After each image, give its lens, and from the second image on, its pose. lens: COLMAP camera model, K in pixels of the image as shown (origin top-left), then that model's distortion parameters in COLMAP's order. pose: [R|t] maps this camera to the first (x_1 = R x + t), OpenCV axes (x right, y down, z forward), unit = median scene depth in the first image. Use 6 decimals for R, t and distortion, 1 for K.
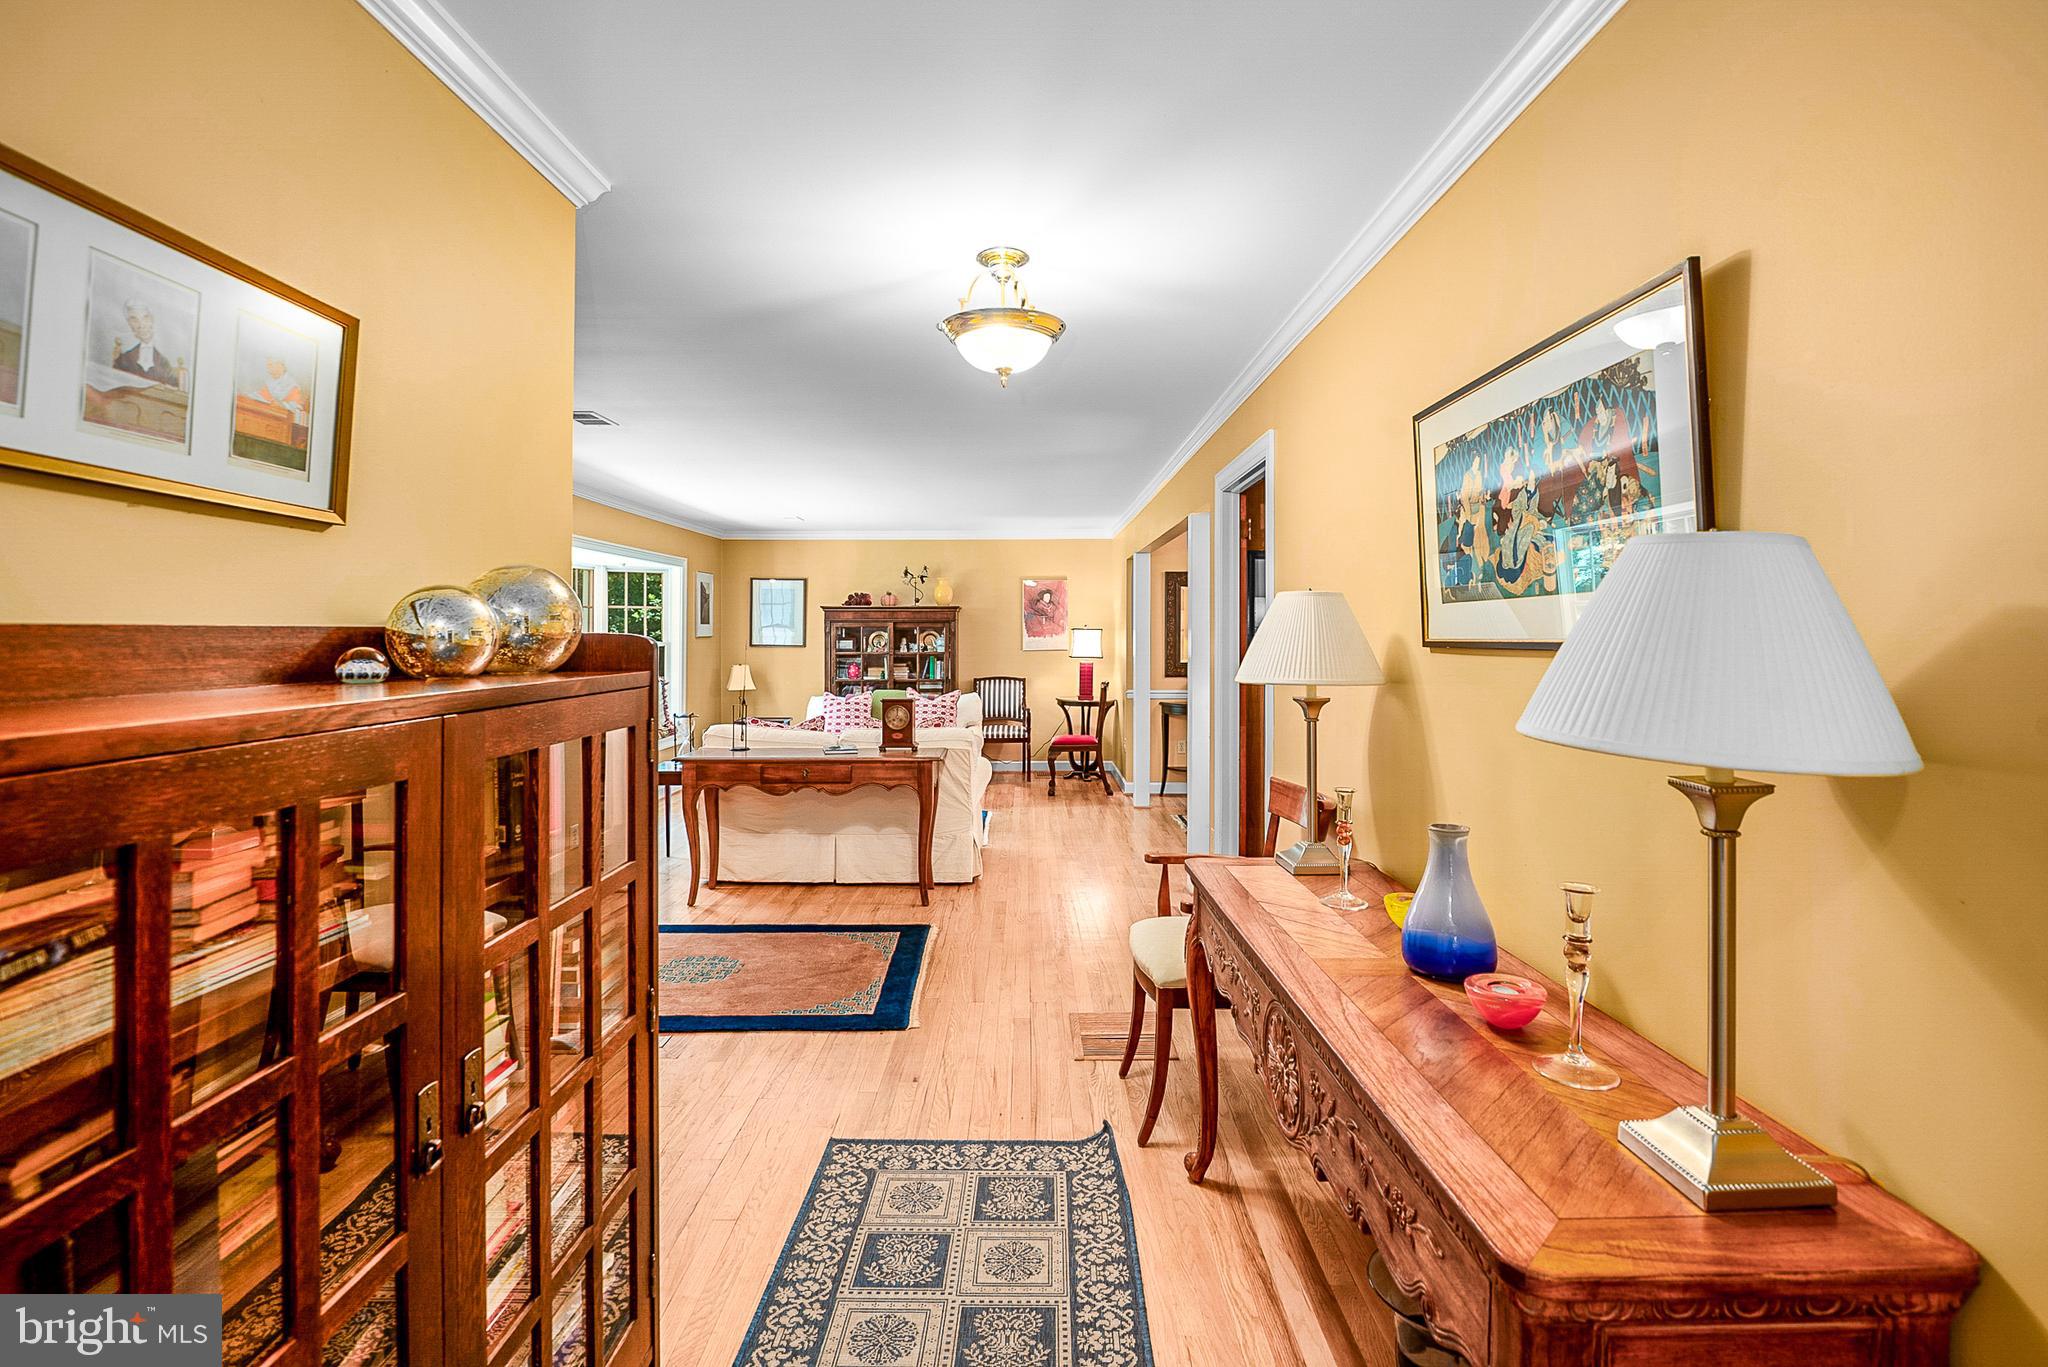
lens RADIAL K [[967.9, 0, 1025.5], [0, 967.9, 612.8], [0, 0, 1]] dist [-0.018096, -0.000083]
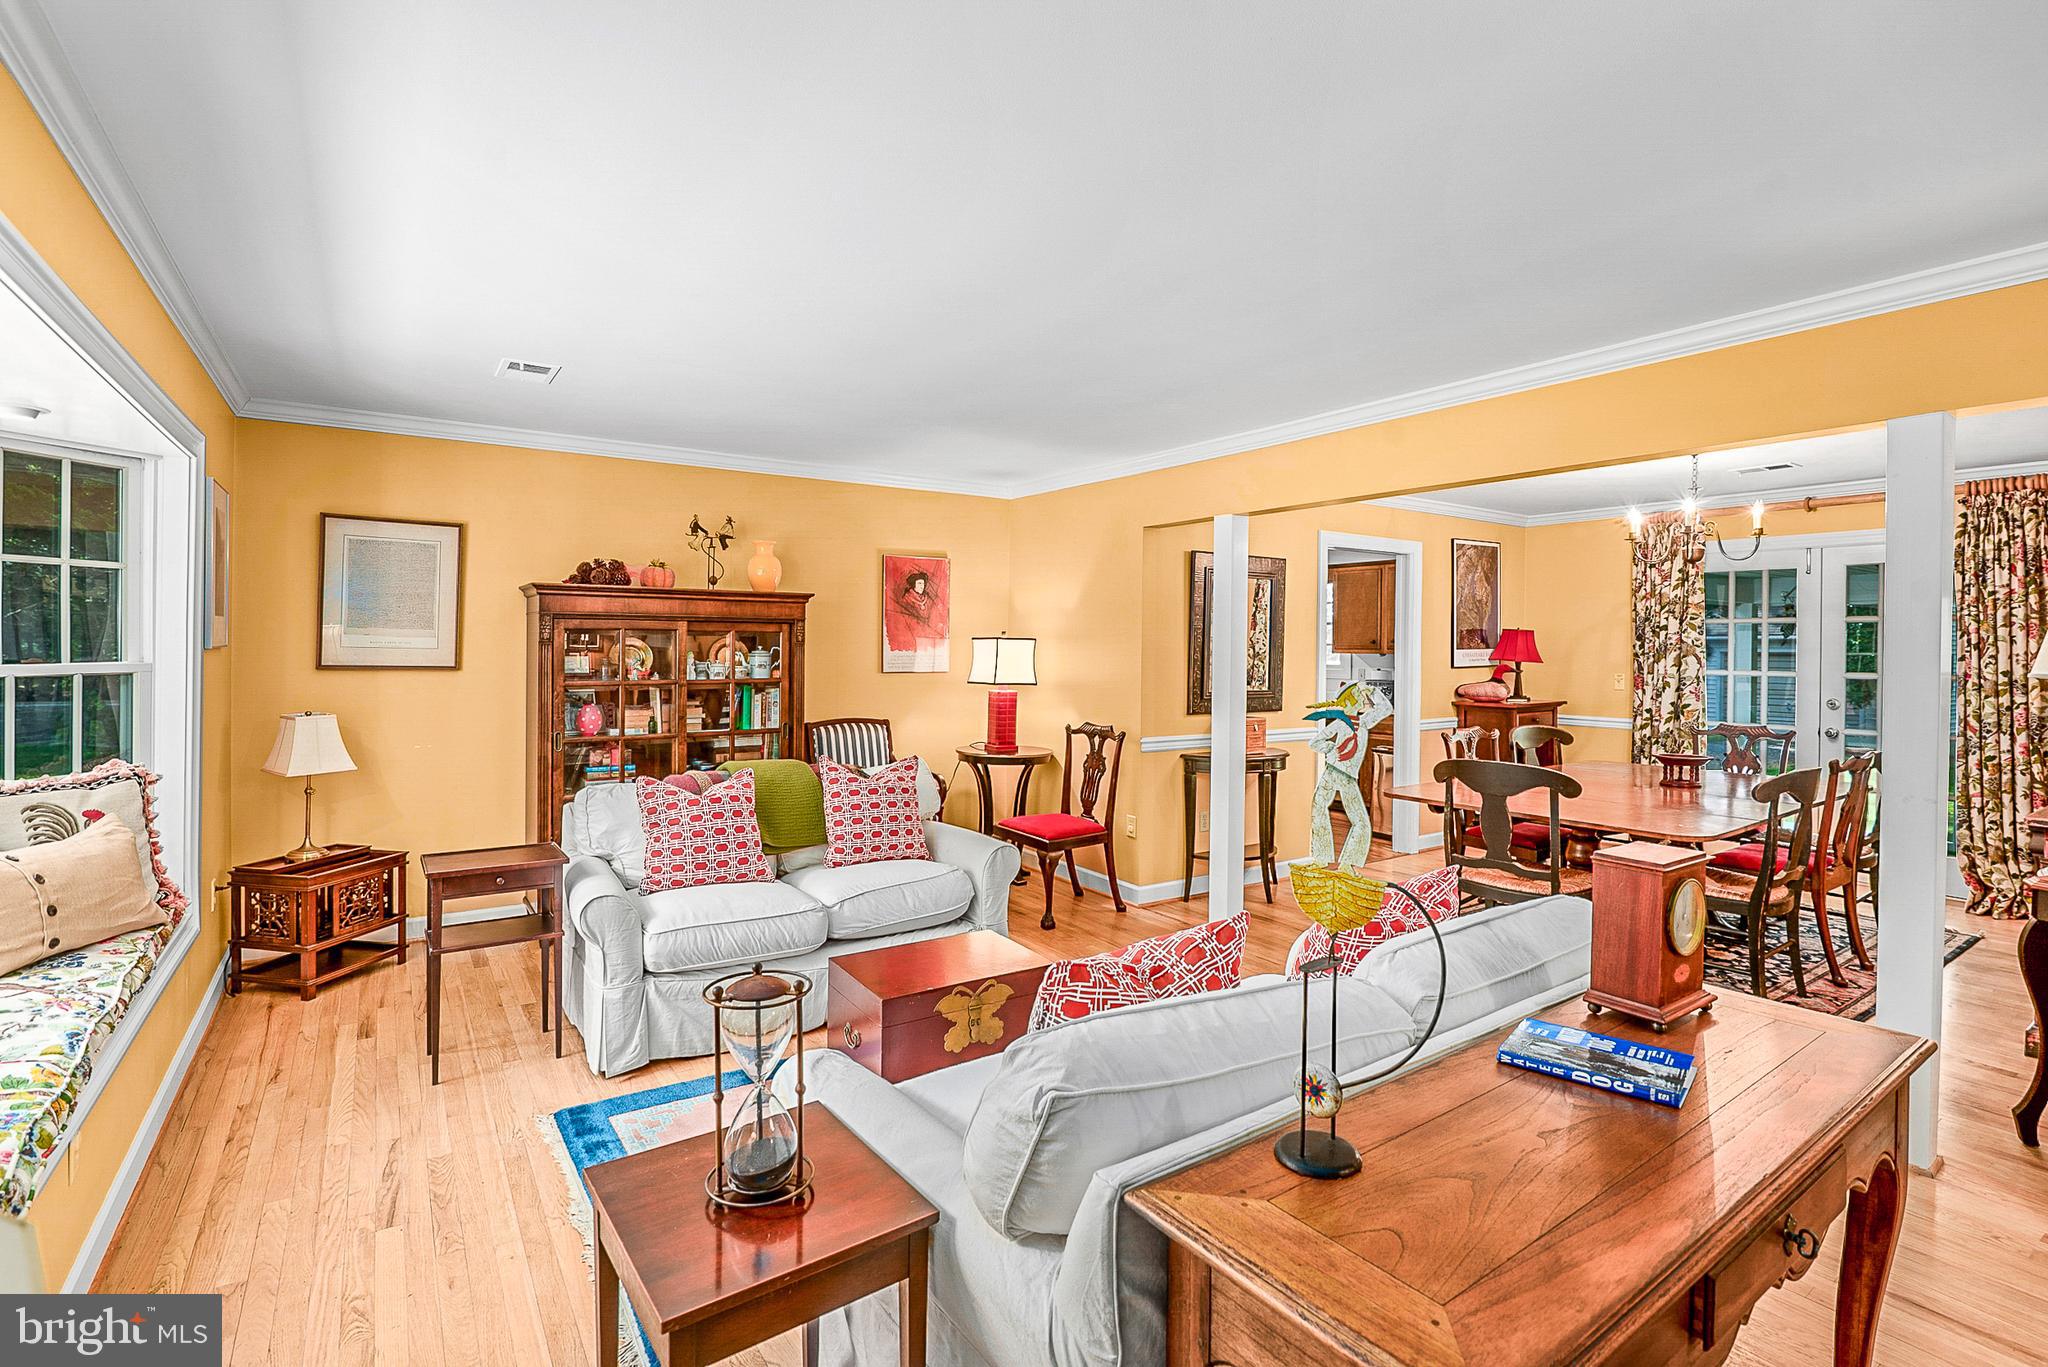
lens RADIAL K [[954.4, 0, 1025.1], [0, 954.4, 647.7], [0, 0, 1]] dist [-0.017575, 0.000068]
pose [[0.824038, 0.005086, 0.566511, -0.281219], [-0.020356, 0.999580, 0.020635, 0.010192], [-0.566168, -0.028536, 0.823796, 0.499241]]
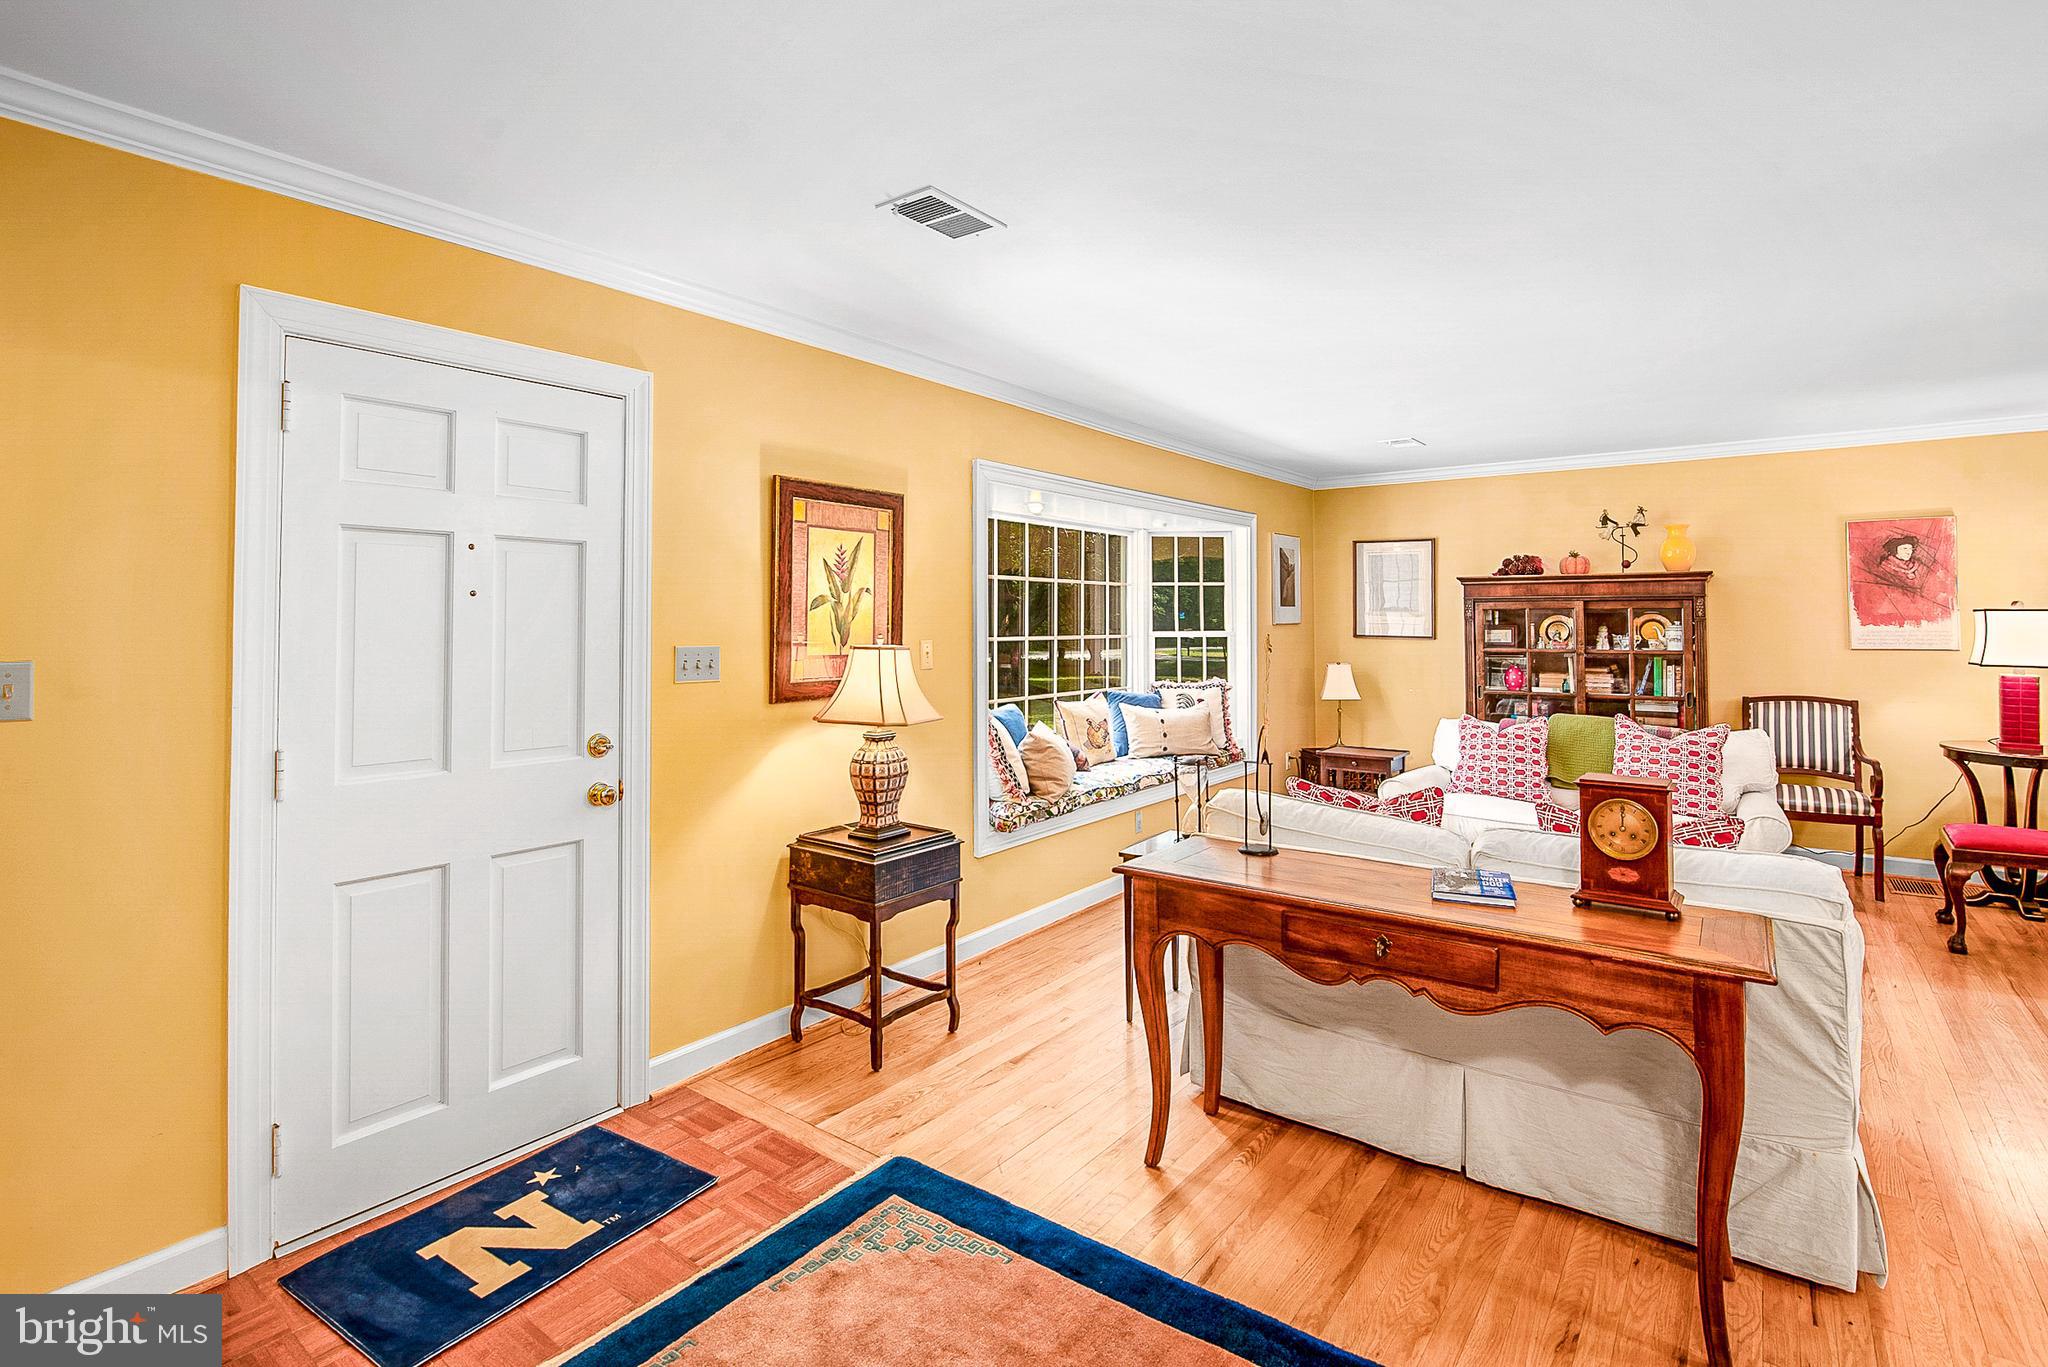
lens RADIAL K [[975.6, 0, 1029.7], [0, 975.6, 593.2], [0, 0, 1]] dist [-0.016335, -0.000334]
pose [[0.800167, -0.016565, -0.599549, -0.049788], [0.013582, 0.999863, -0.009499, 0.006340], [0.599624, -0.000542, 0.800282, 0.304611]]
